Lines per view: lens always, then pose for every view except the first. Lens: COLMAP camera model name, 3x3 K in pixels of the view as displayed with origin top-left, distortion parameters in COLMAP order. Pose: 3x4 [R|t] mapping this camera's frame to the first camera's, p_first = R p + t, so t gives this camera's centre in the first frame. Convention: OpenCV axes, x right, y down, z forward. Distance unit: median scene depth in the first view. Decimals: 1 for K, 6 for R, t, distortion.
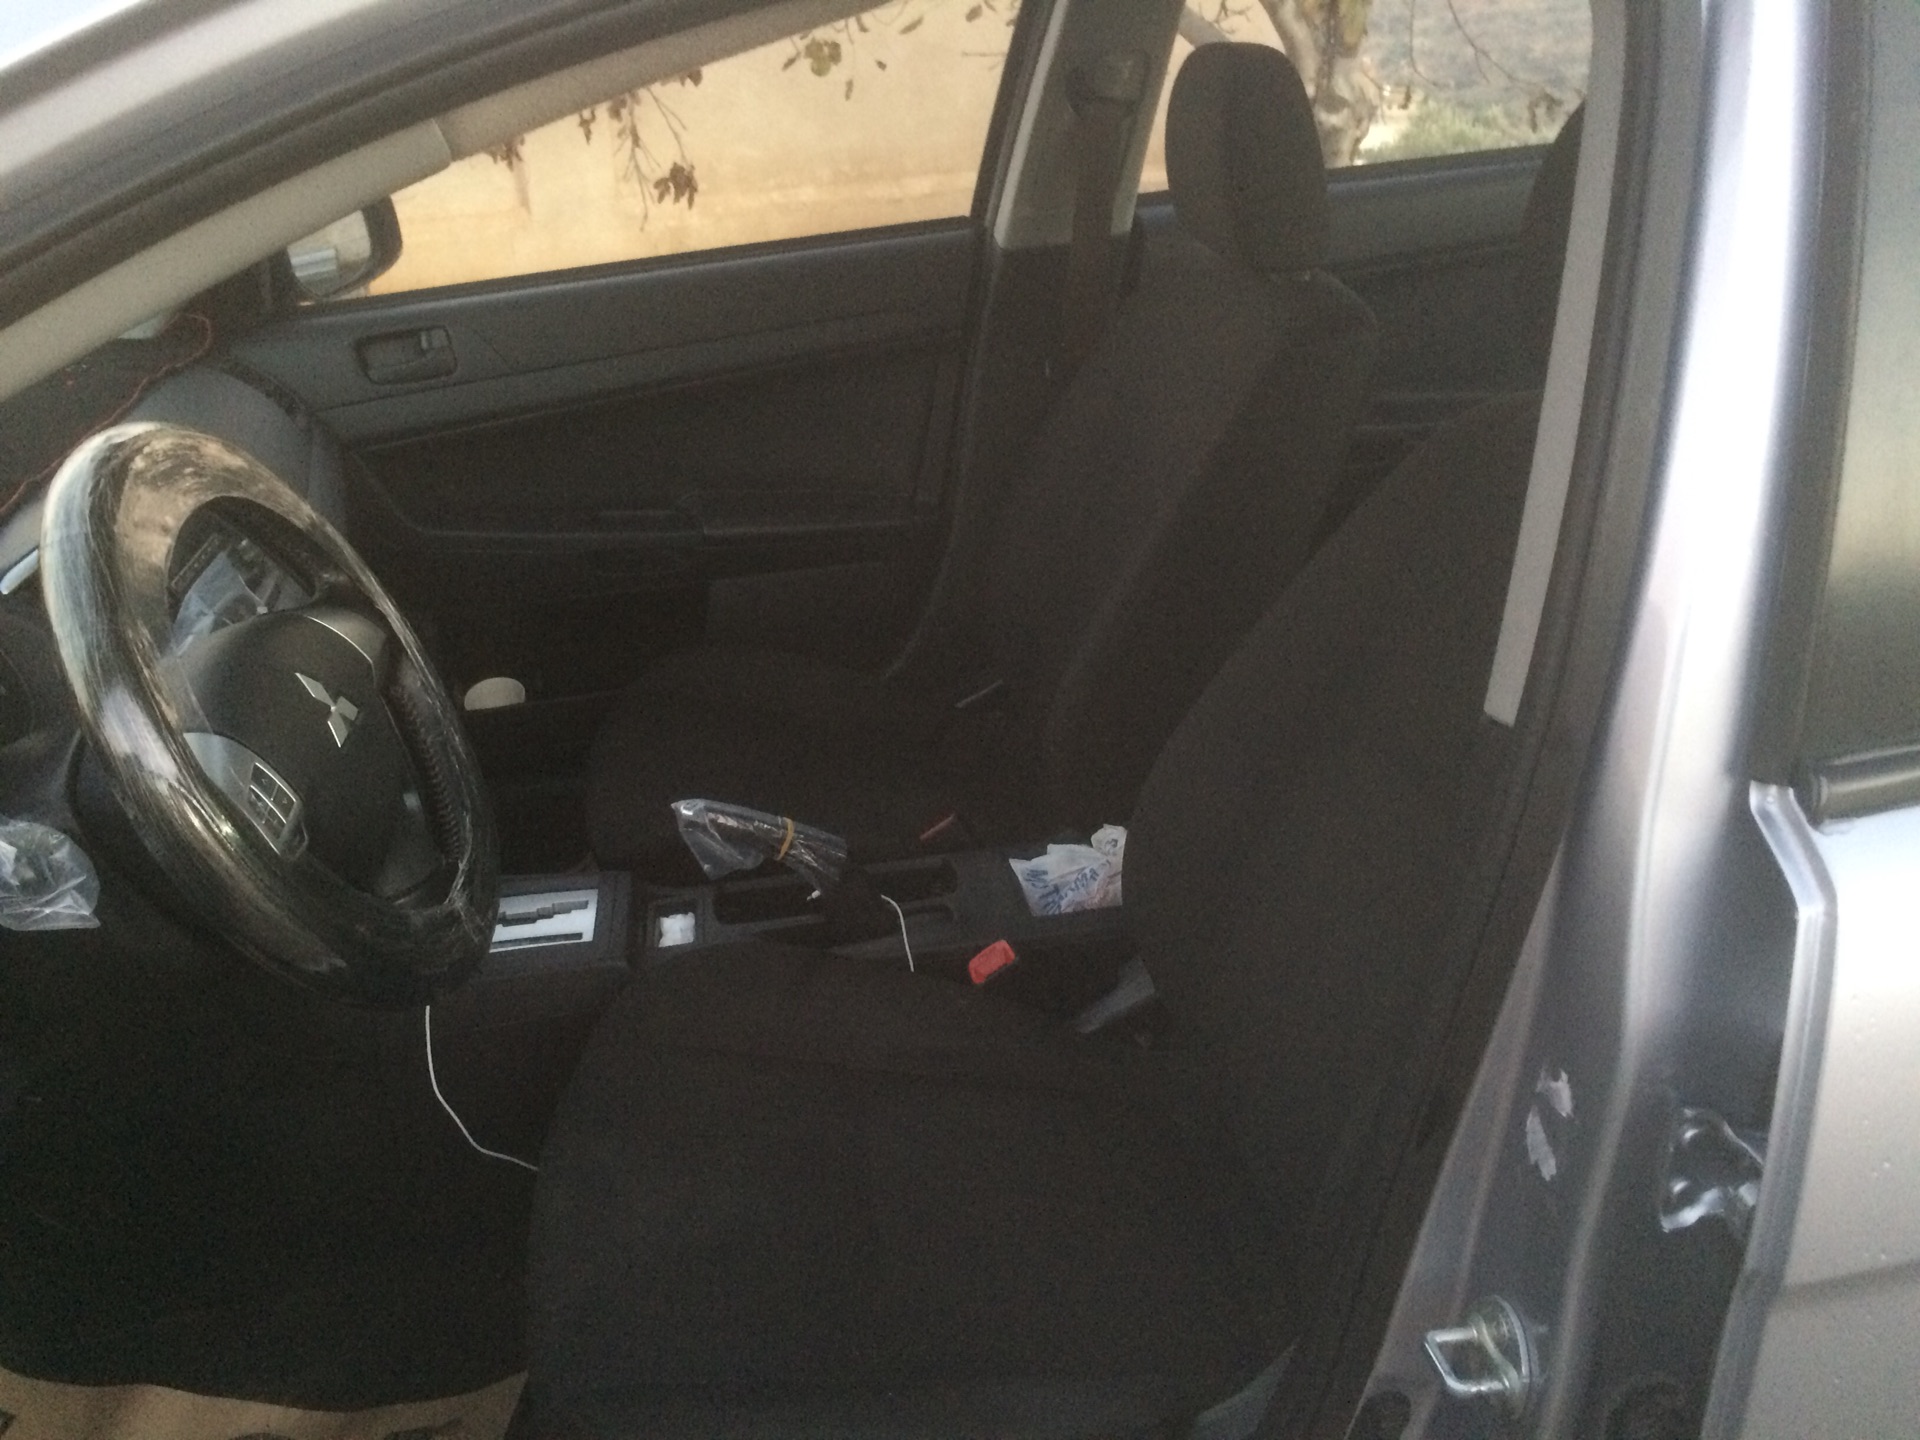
lens RADIAL K [[1633.4, 0, 930.1], [0, 1633.4, 689.8], [0, 0, 1]] dist [0.087295, -0.115089]
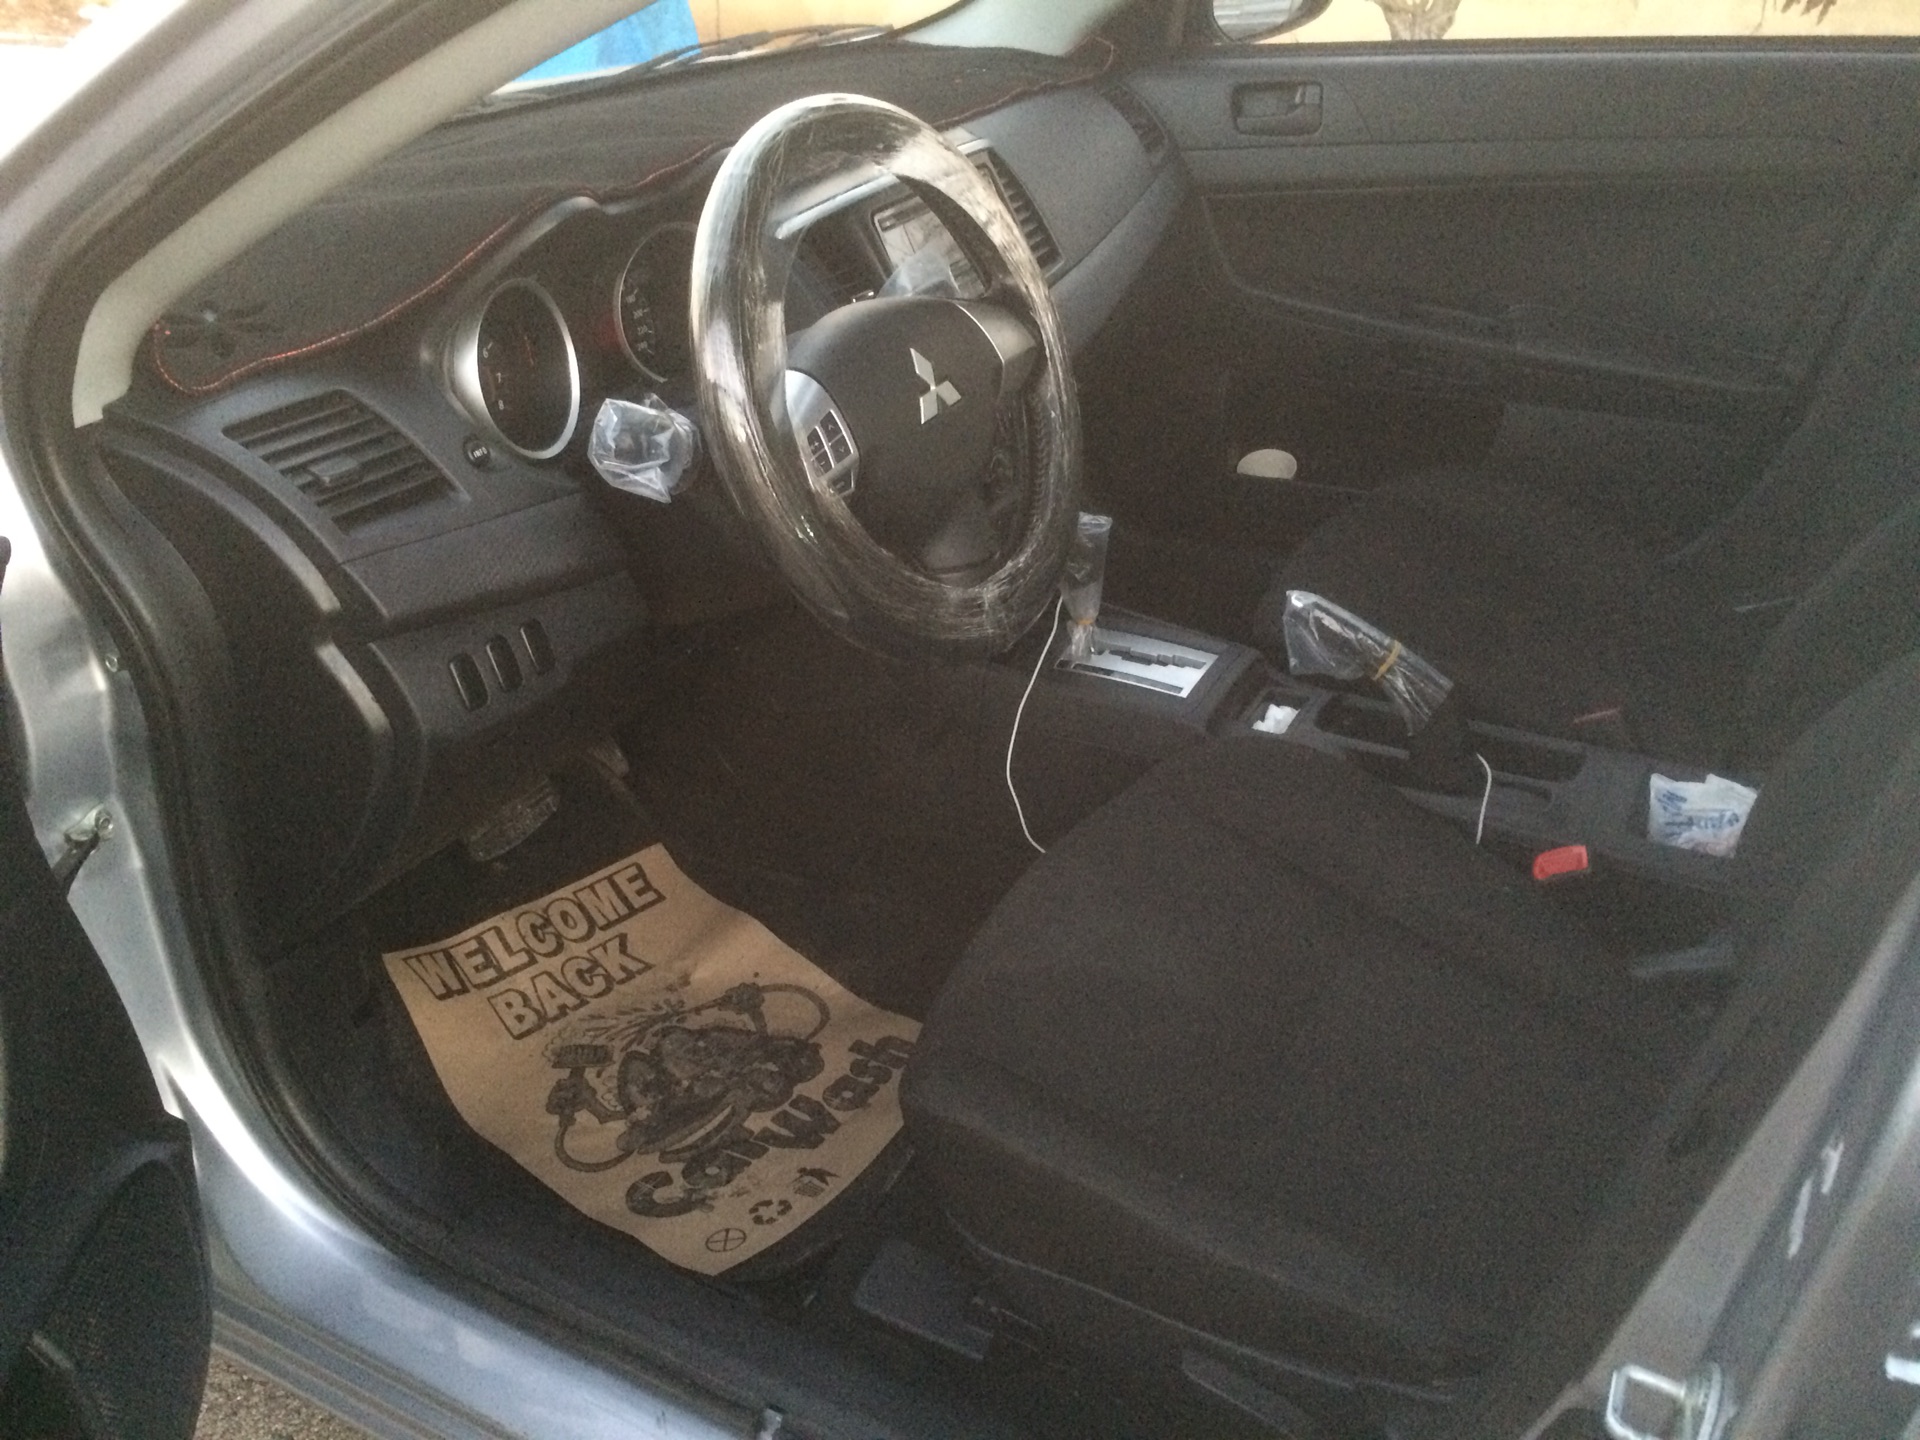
lens RADIAL K [[1633.4, 0, 939.1], [0, 1633.4, 676.5], [0, 0, 1]] dist [0.087295, -0.115089]
pose [[0.810006, 0.322272, -0.489929, 0.166533], [-0.267061, 0.946515, 0.181075, -0.003921], [0.522080, -0.015831, 0.852749, 0.047479]]
